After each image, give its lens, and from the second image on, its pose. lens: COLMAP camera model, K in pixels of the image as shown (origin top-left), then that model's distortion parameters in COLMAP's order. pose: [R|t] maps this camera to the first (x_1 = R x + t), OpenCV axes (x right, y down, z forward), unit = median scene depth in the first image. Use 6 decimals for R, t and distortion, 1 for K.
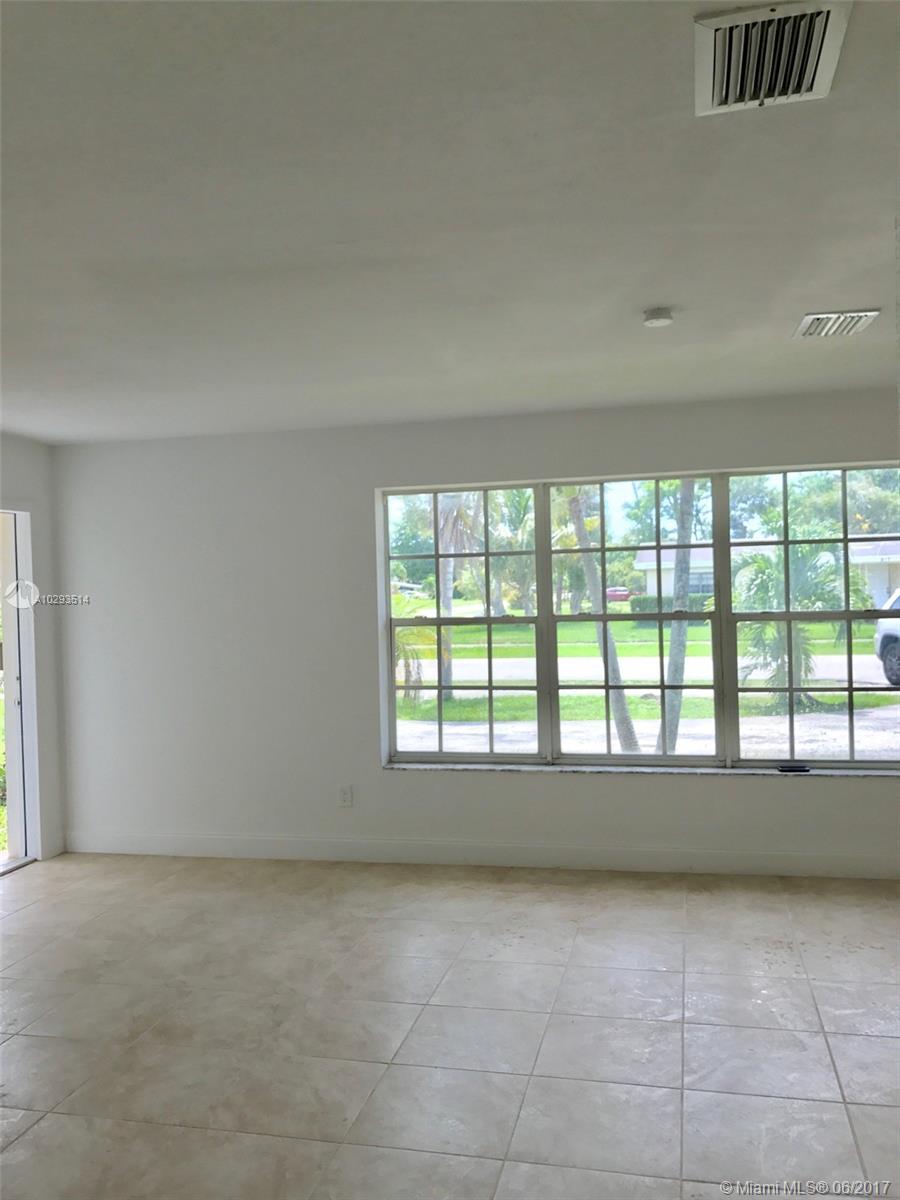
lens RADIAL K [[981.7, 0, 449.7], [0, 981.7, 598.8], [0, 0, 1]] dist [0.061087, -0.277242]
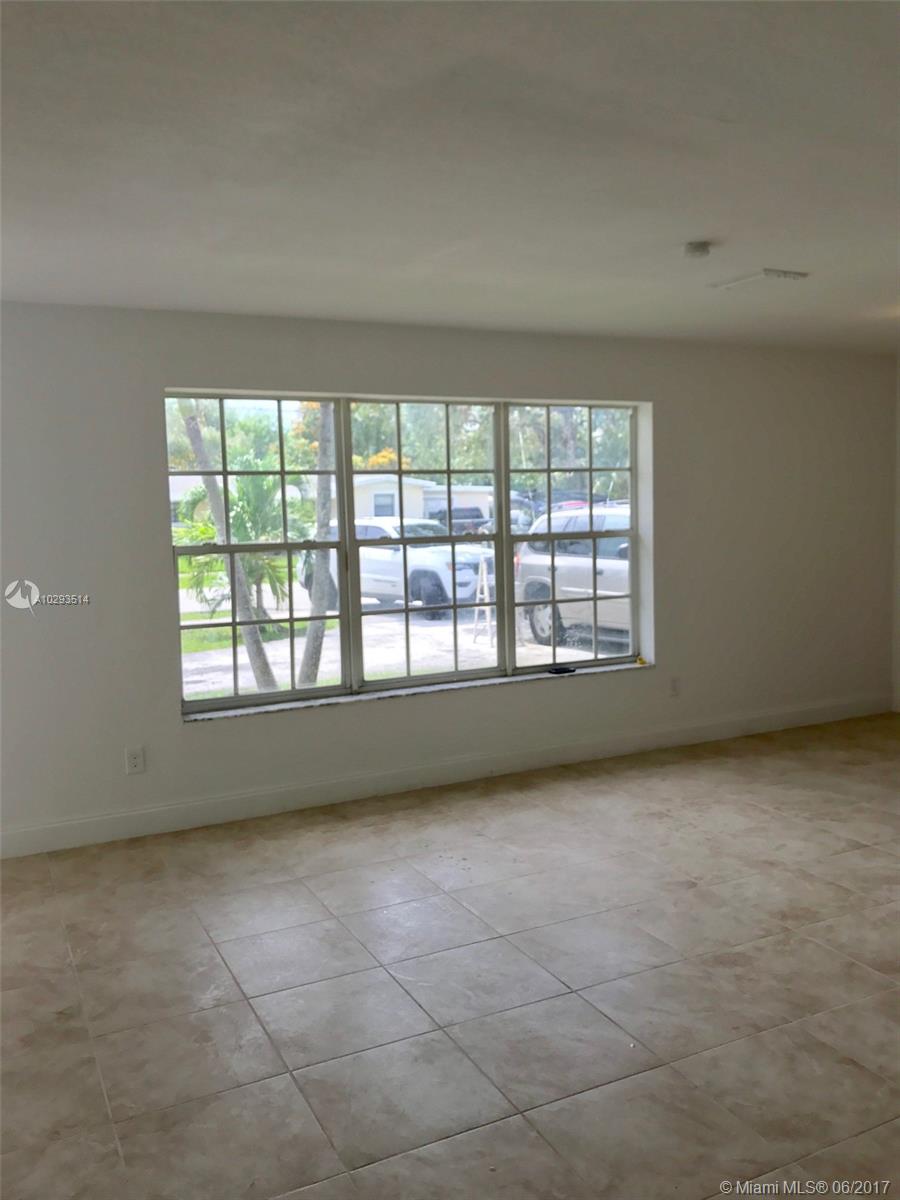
lens RADIAL K [[981.7, 0, 449.7], [0, 981.7, 598.8], [0, 0, 1]] dist [0.061087, -0.277242]
pose [[0.782807, -0.056541, 0.619690, -0.438691], [0.017431, 0.997465, 0.068991, 0.010676], [-0.622020, -0.043205, 0.781809, 0.199421]]
